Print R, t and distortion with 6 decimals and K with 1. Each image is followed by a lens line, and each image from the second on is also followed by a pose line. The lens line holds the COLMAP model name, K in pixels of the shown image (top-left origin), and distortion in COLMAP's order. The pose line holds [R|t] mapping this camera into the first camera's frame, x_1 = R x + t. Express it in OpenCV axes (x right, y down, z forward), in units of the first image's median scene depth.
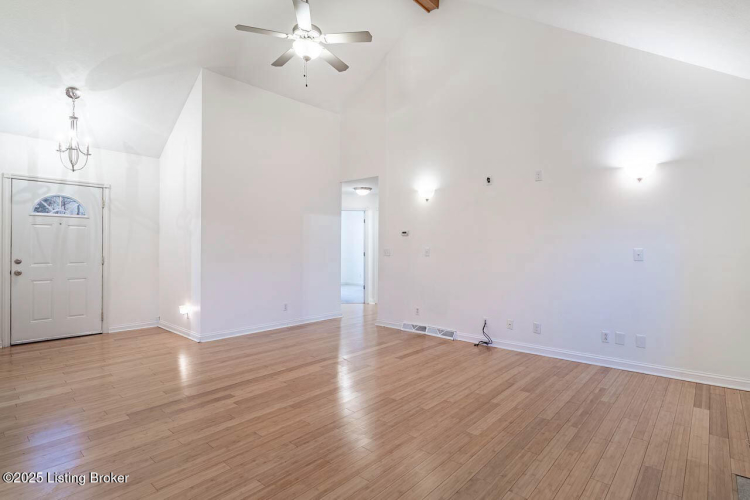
lens RADIAL K [[375.7, 0, 386.8], [0, 375.7, 249.2], [0, 0, 1]] dist [0.002890, 0.000026]
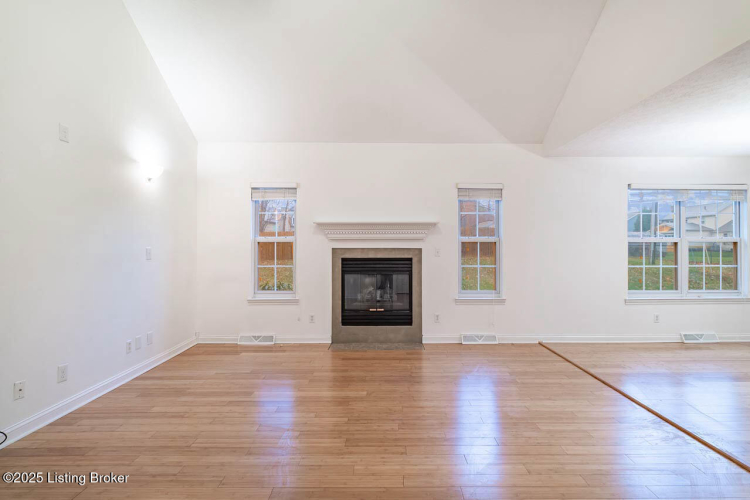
lens RADIAL K [[364.9, 0, 385.9], [0, 364.9, 247.2], [0, 0, 1]] dist [-0.000365, -0.000930]
pose [[-0.657563, -0.002242, 0.753396, -0.438693], [-0.001207, 0.999997, 0.001922, -0.004031], [-0.753399, 0.000354, -0.657564, 1.037835]]
